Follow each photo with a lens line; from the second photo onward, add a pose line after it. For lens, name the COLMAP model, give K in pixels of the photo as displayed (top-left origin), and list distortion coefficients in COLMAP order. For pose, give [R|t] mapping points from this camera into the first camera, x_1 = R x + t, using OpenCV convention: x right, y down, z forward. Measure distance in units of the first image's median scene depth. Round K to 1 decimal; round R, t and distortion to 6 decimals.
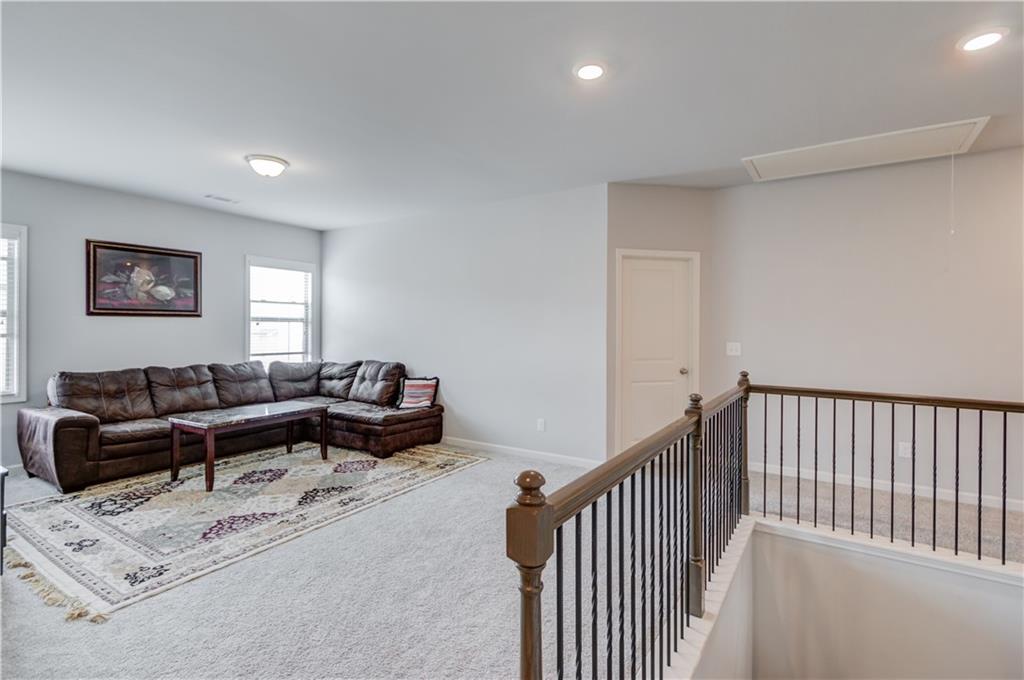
lens RADIAL K [[484.7, 0, 499.2], [0, 484.7, 330.6], [0, 0, 1]] dist [-0.000718, 0.000292]
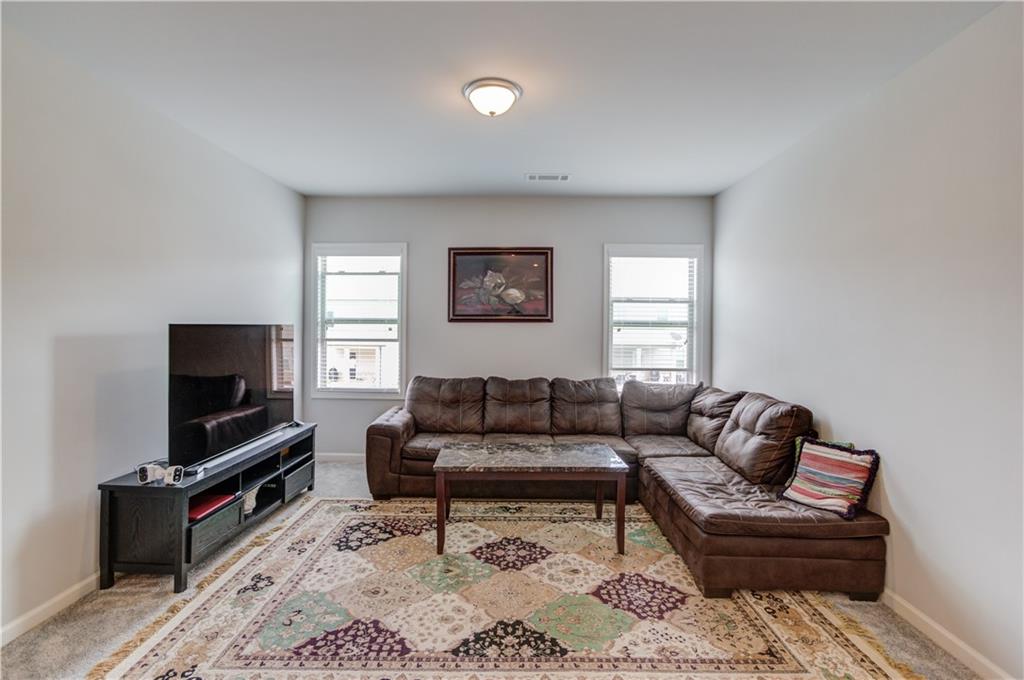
lens RADIAL K [[484.7, 0, 499.2], [0, 484.7, 330.6], [0, 0, 1]] dist [-0.000718, 0.000292]
pose [[0.541661, 0.006891, -0.840569, 0.062333], [-0.010226, 0.999946, 0.001609, -0.013820], [0.840535, 0.007724, 0.541703, 0.469112]]
